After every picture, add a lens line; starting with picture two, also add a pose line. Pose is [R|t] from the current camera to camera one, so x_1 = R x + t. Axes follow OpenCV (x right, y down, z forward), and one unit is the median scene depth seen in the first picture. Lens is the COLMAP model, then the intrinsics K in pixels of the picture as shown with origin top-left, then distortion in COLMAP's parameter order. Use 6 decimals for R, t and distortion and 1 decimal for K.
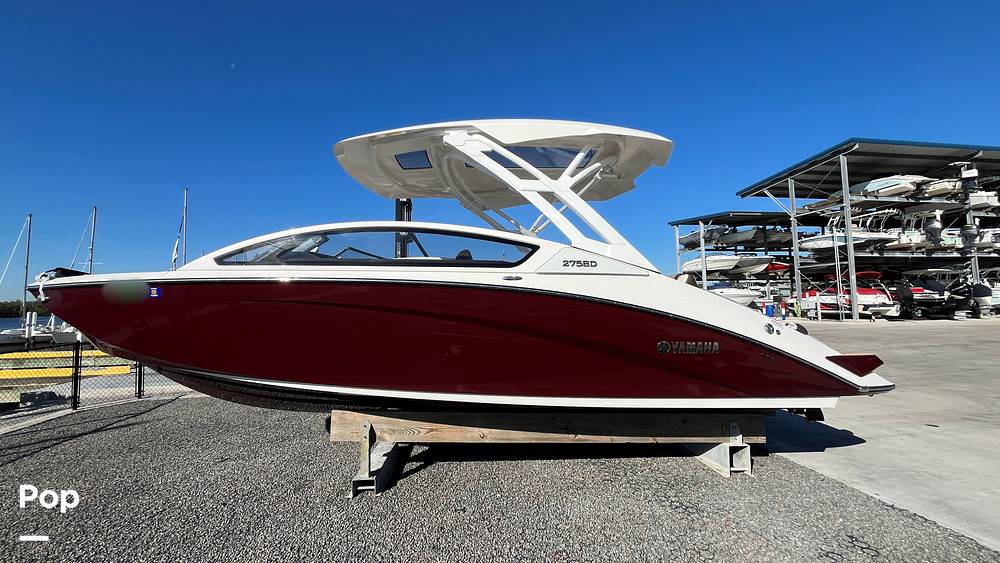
lens RADIAL K [[401.1, 0, 499.2], [0, 401.1, 274.6], [0, 0, 1]] dist [-0.002496, -0.000699]
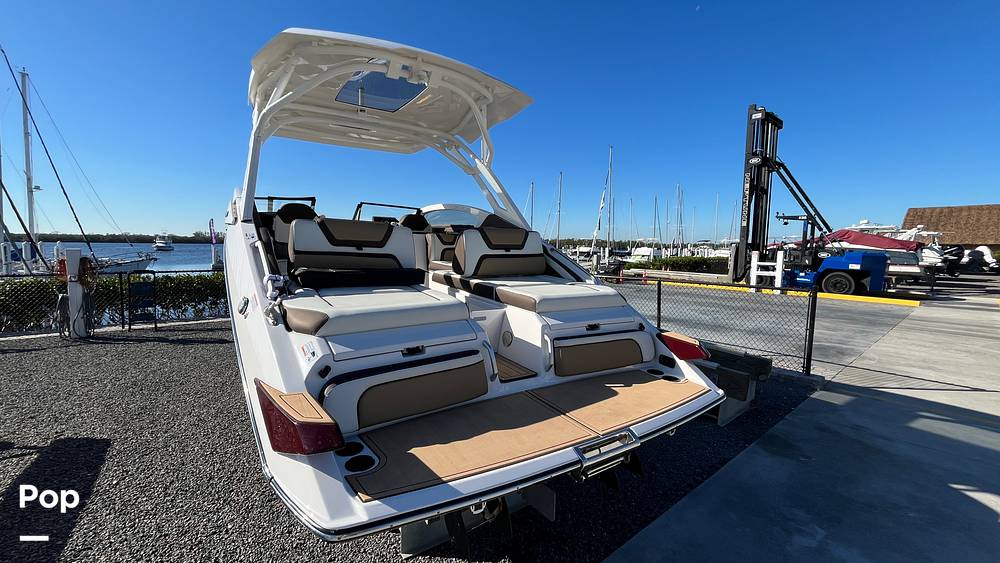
lens RADIAL K [[401.1, 0, 499.2], [0, 401.1, 274.6], [0, 0, 1]] dist [-0.002496, -0.000699]
pose [[0.517954, 0.088996, -0.850766, 0.185569], [0.036462, 0.991372, 0.125902, 0.002863], [0.854631, -0.096232, 0.510240, 0.135117]]
